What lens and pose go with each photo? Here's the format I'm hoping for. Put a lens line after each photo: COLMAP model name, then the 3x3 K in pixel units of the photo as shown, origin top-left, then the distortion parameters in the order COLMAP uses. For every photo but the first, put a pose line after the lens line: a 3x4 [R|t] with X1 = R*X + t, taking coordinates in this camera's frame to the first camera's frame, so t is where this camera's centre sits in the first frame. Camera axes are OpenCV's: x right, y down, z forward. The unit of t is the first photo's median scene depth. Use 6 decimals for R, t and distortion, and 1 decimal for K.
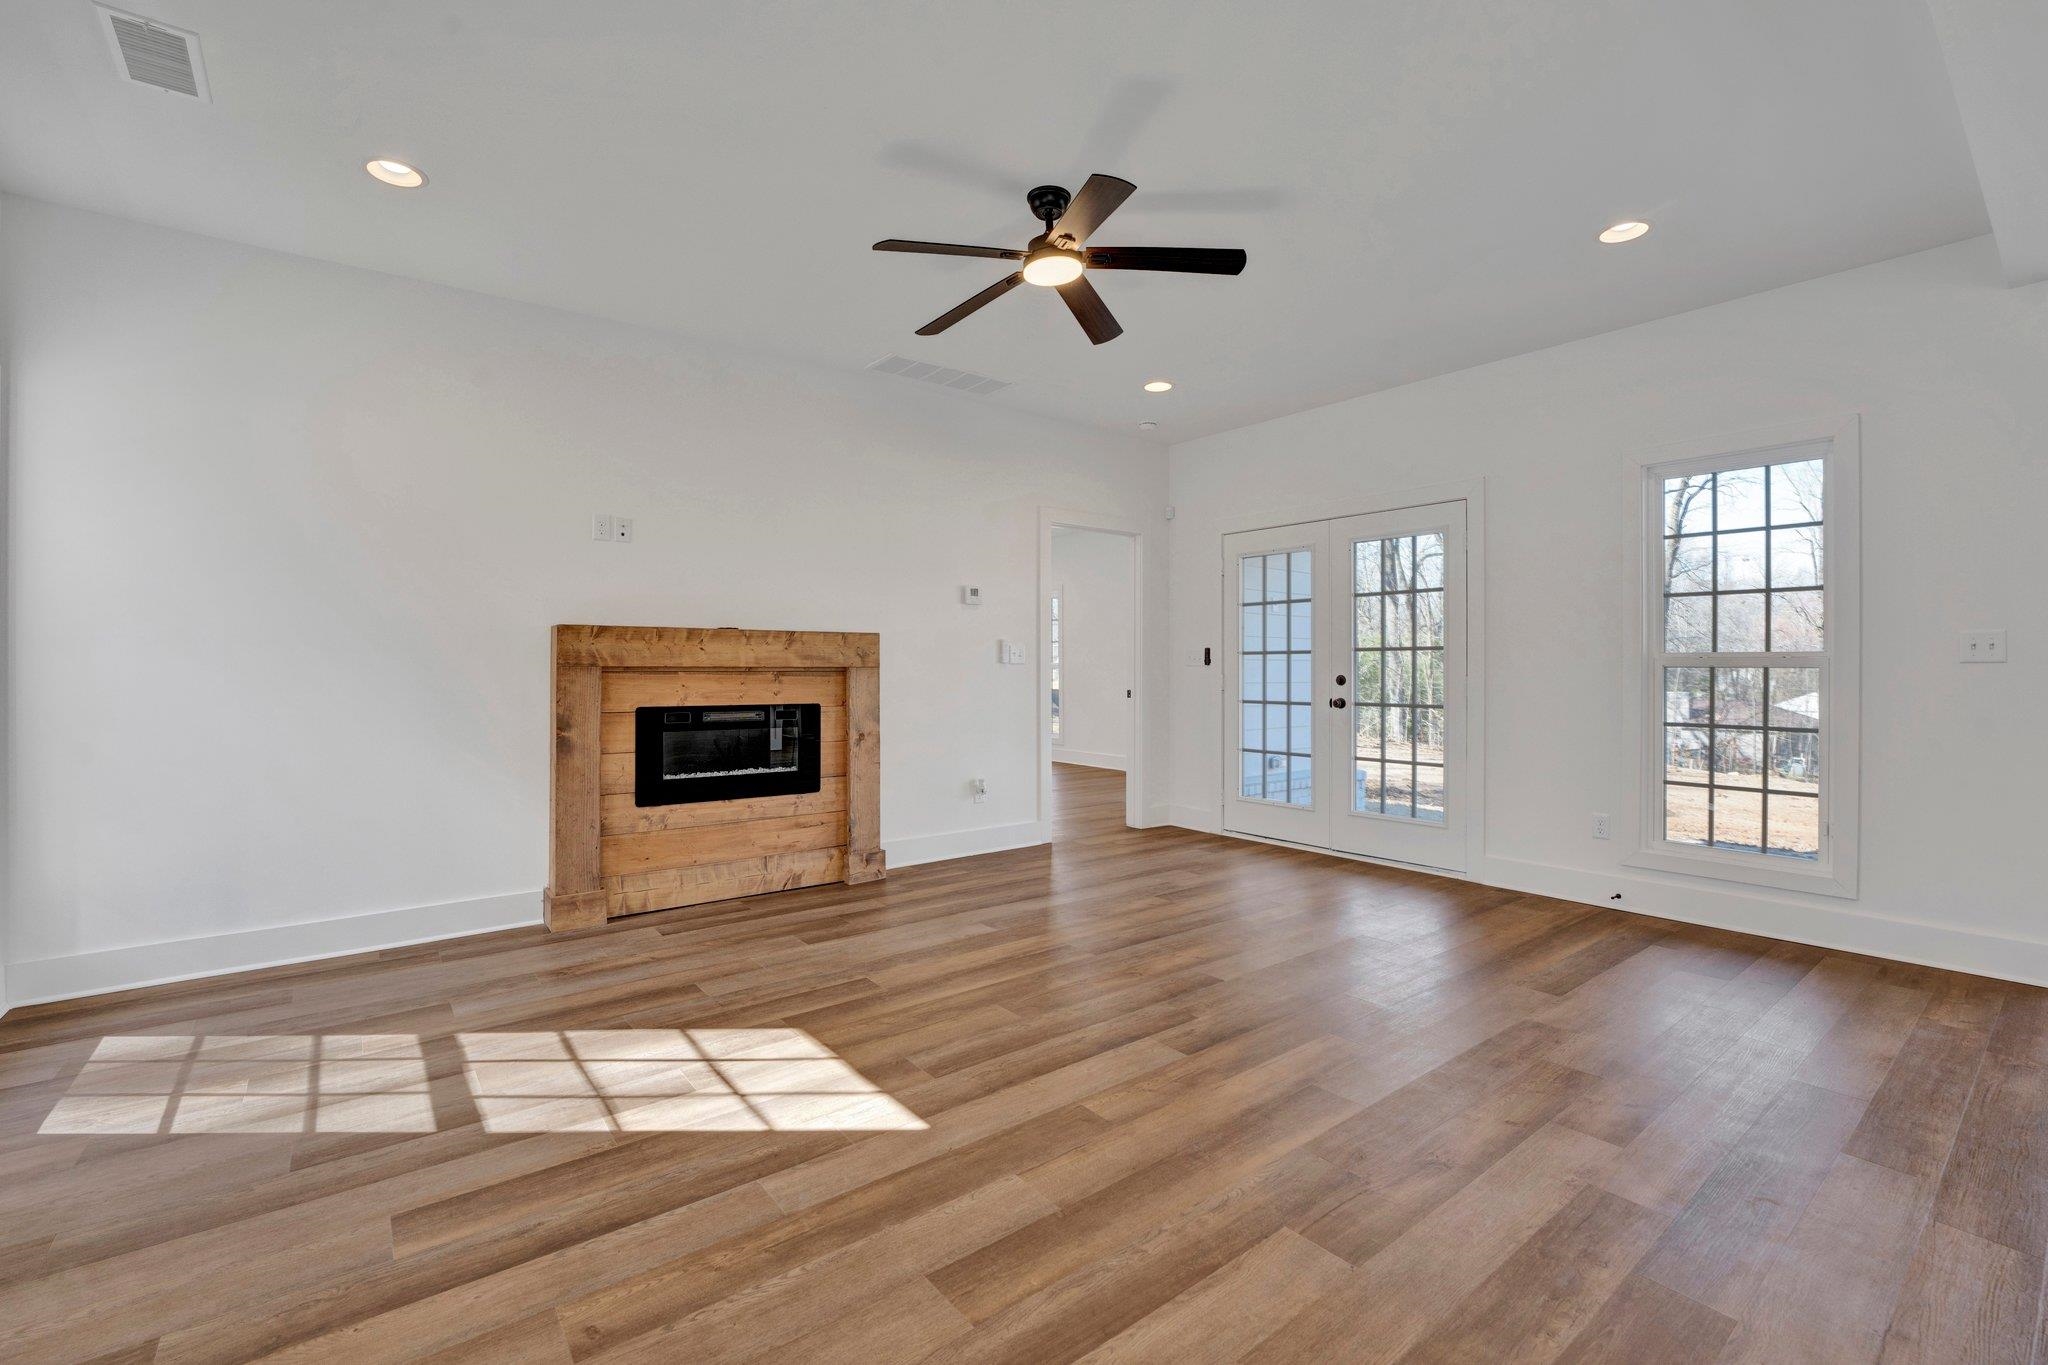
lens RADIAL K [[887.7, 0, 1012.8], [0, 887.7, 675.2], [0, 0, 1]] dist [-0.021297, 0.005334]
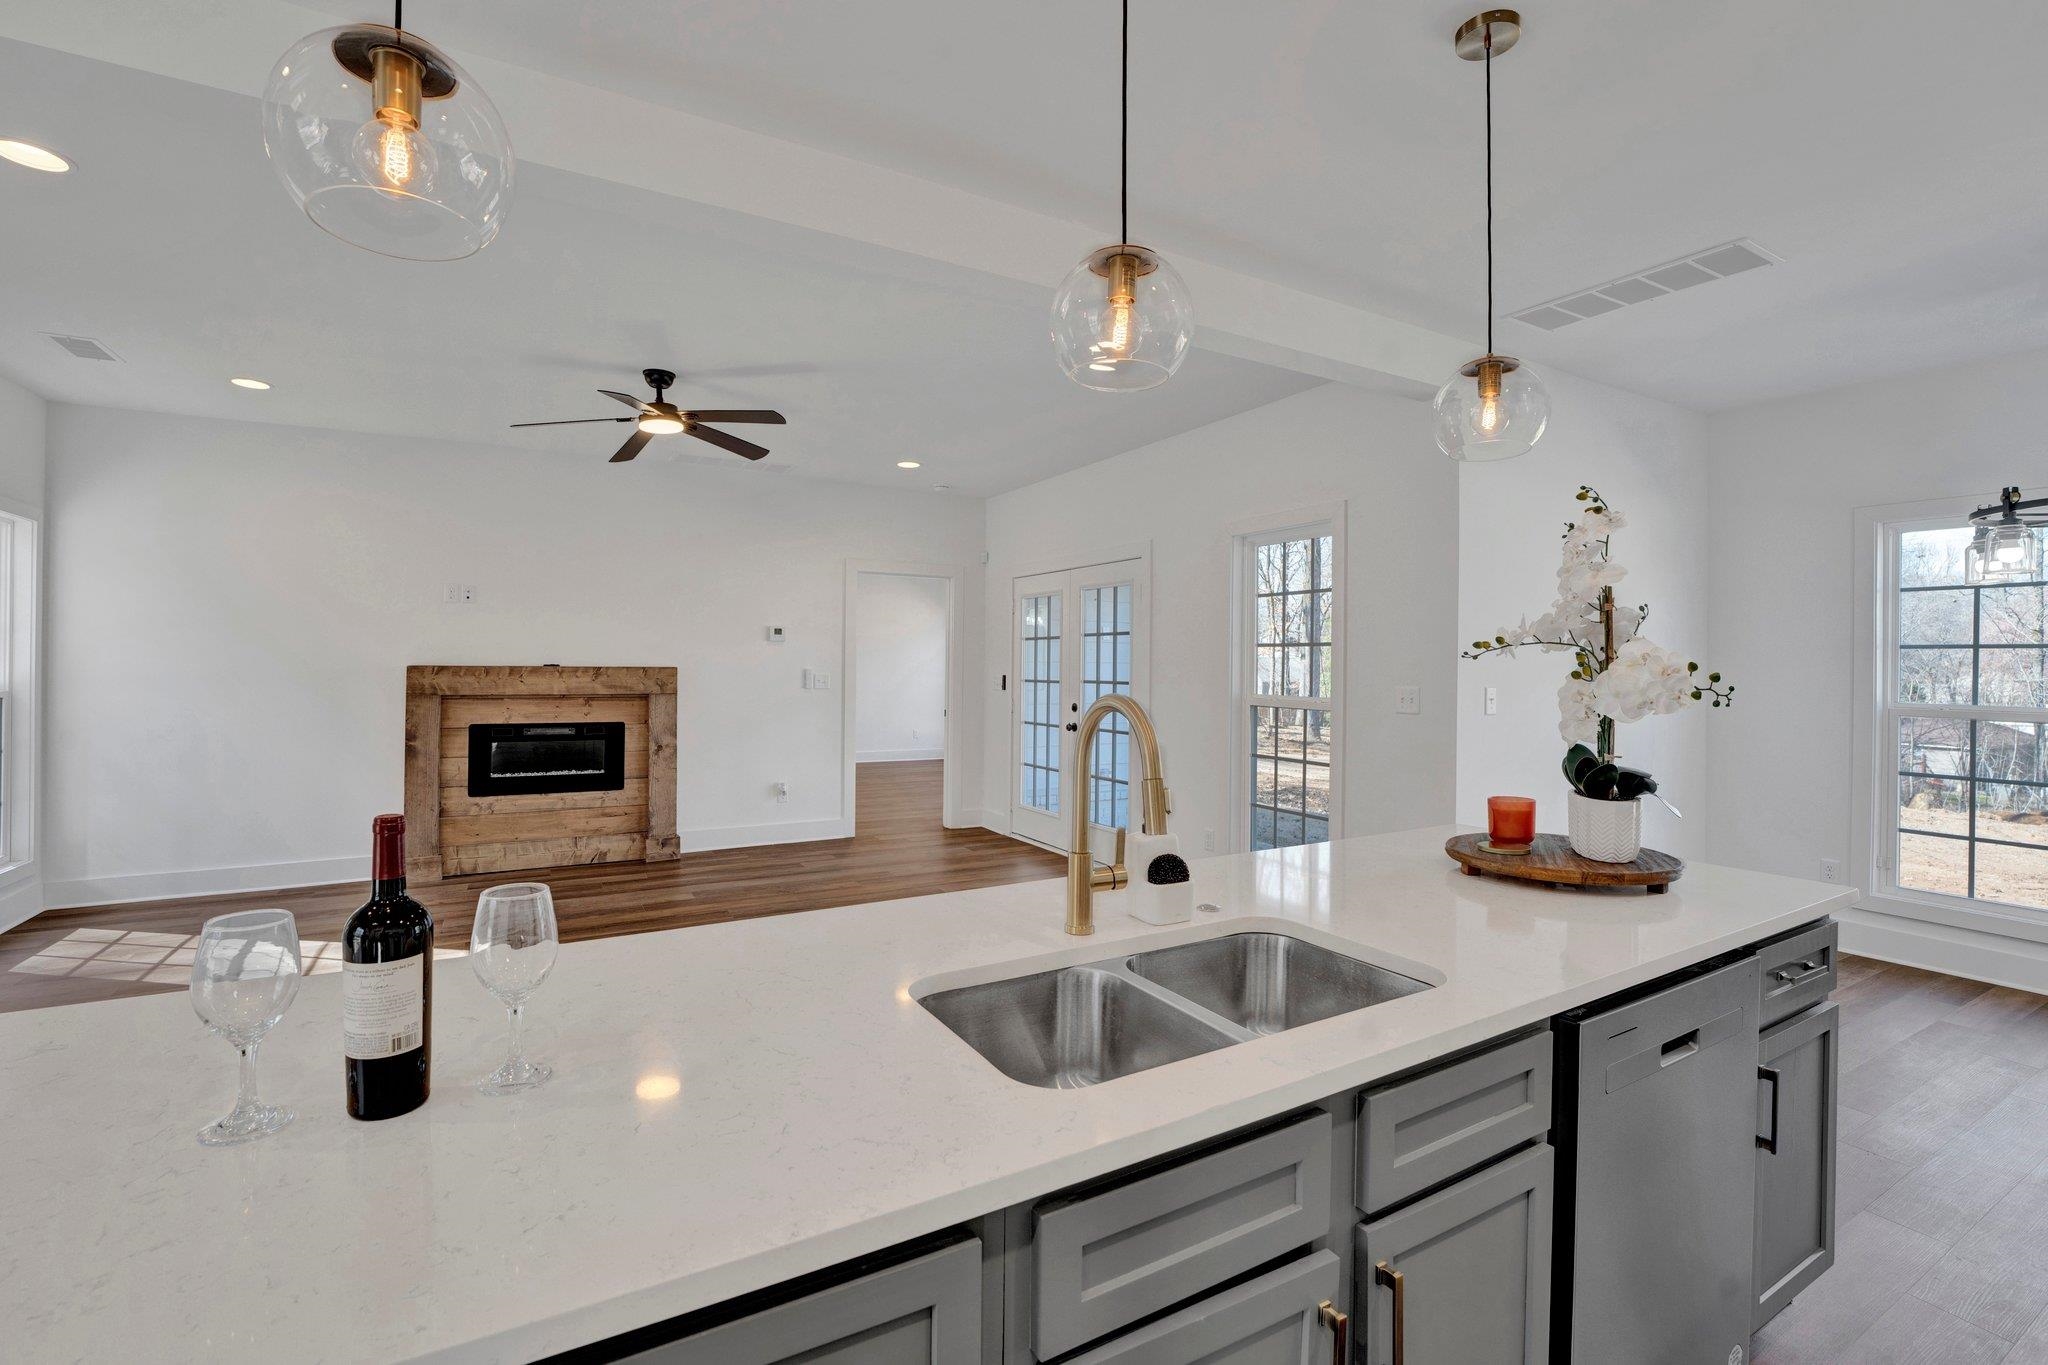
lens RADIAL K [[887.7, 0, 1011.7], [0, 887.7, 661.7], [0, 0, 1]] dist [-0.021297, 0.005334]
pose [[0.986679, 0.008017, -0.162481, 0.575846], [-0.009891, 0.999894, -0.010728, -0.050119], [0.162377, 0.012192, 0.986653, -0.200502]]
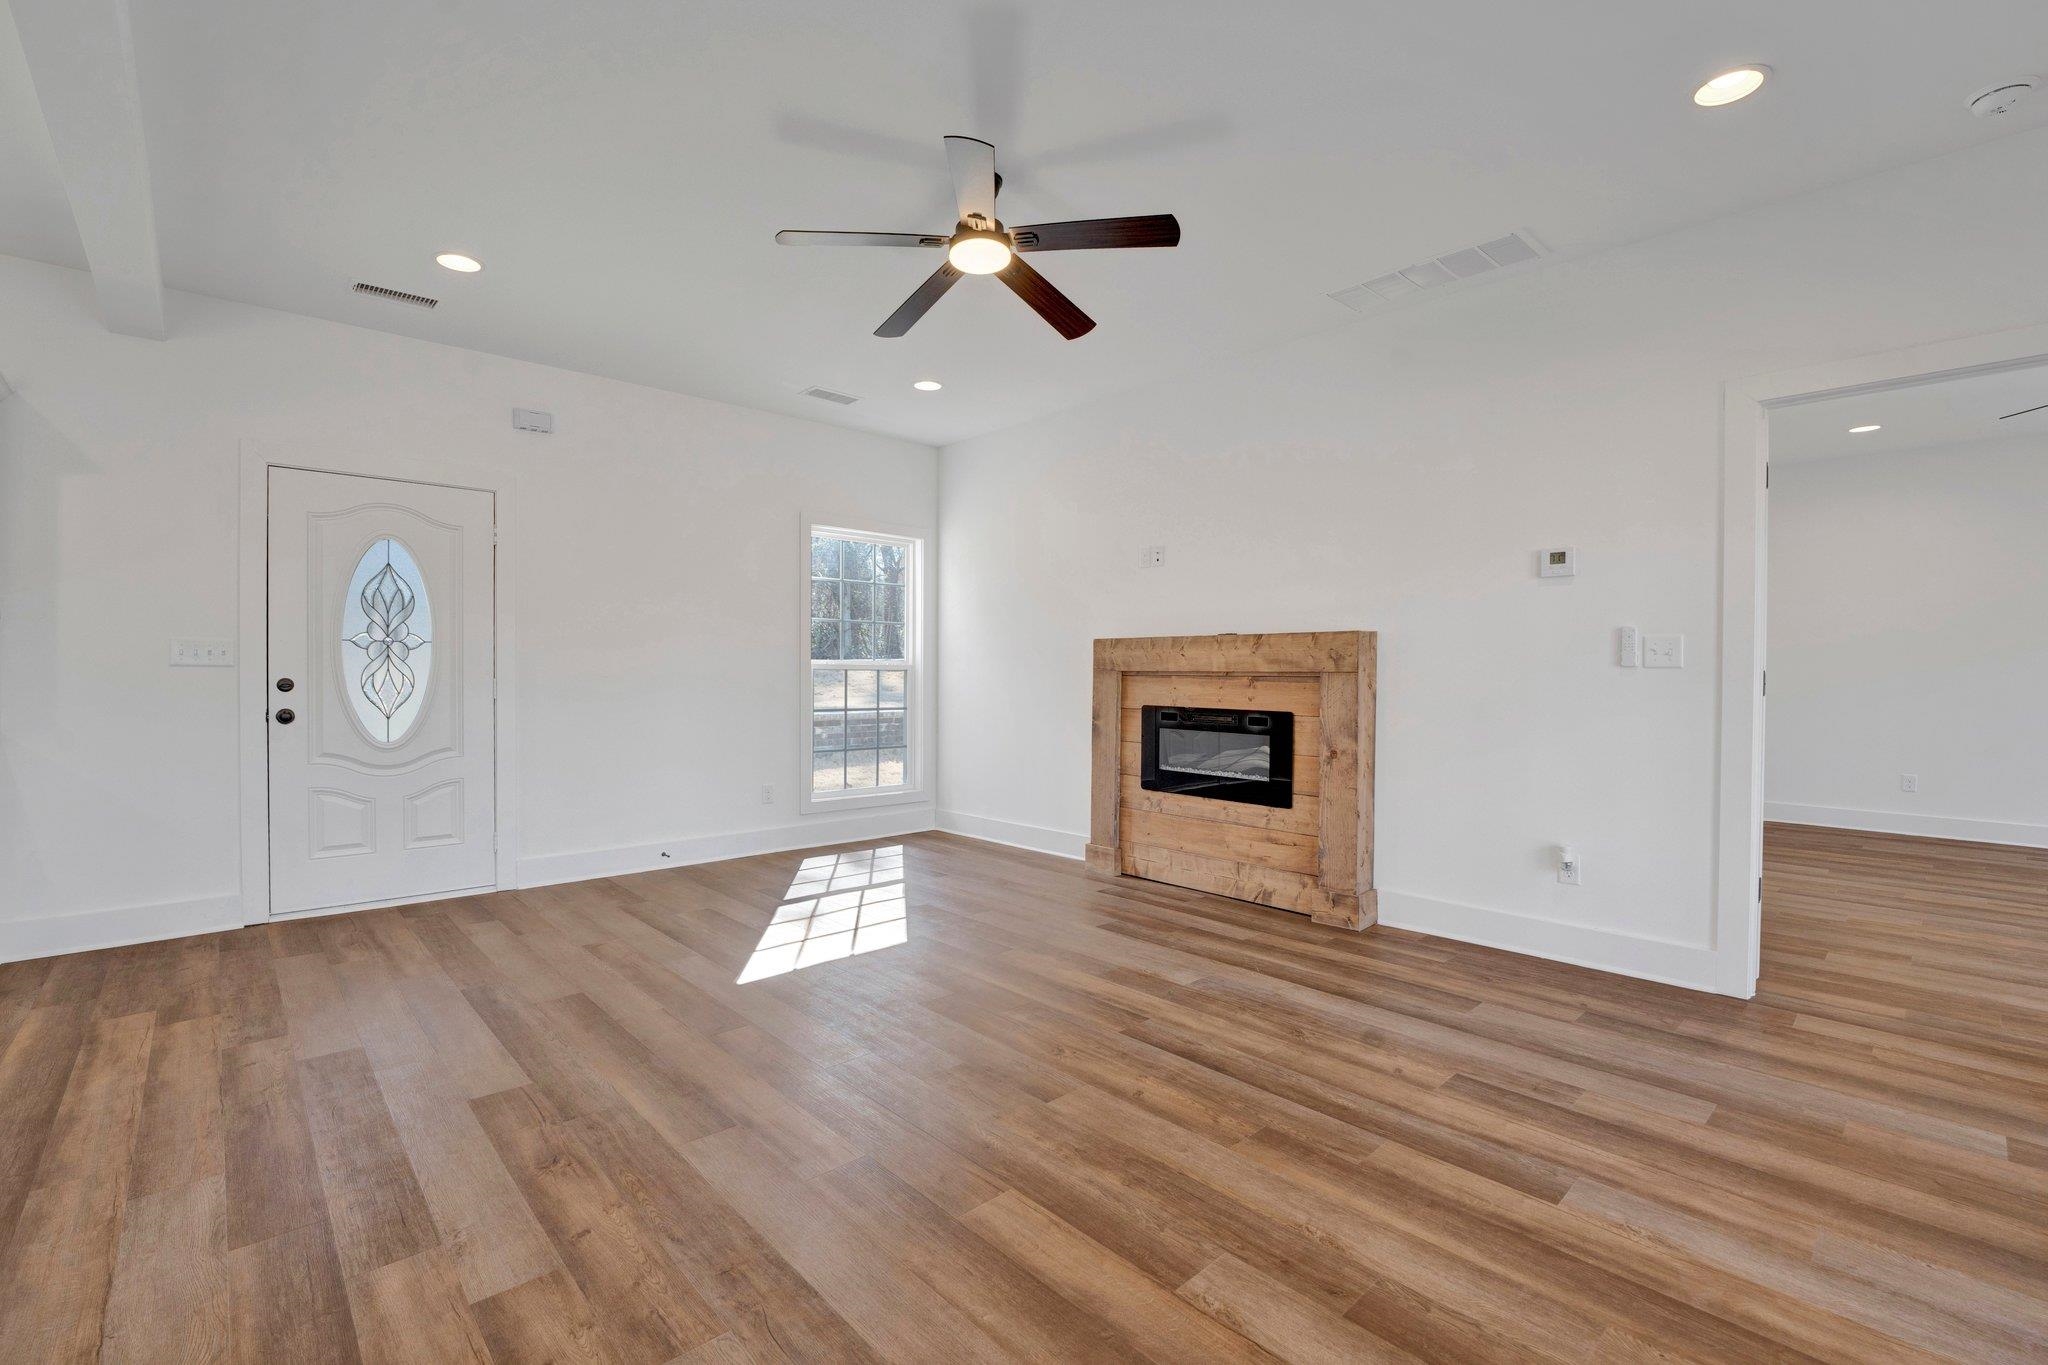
lens RADIAL K [[887.7, 0, 992.2], [0, 887.7, 689.8], [0, 0, 1]] dist [-0.021297, 0.005334]
pose [[0.073117, 0.021685, -0.997088, 0.686773], [-0.011995, 0.999710, 0.020863, -0.006319], [0.997251, 0.010435, 0.073356, 0.647821]]
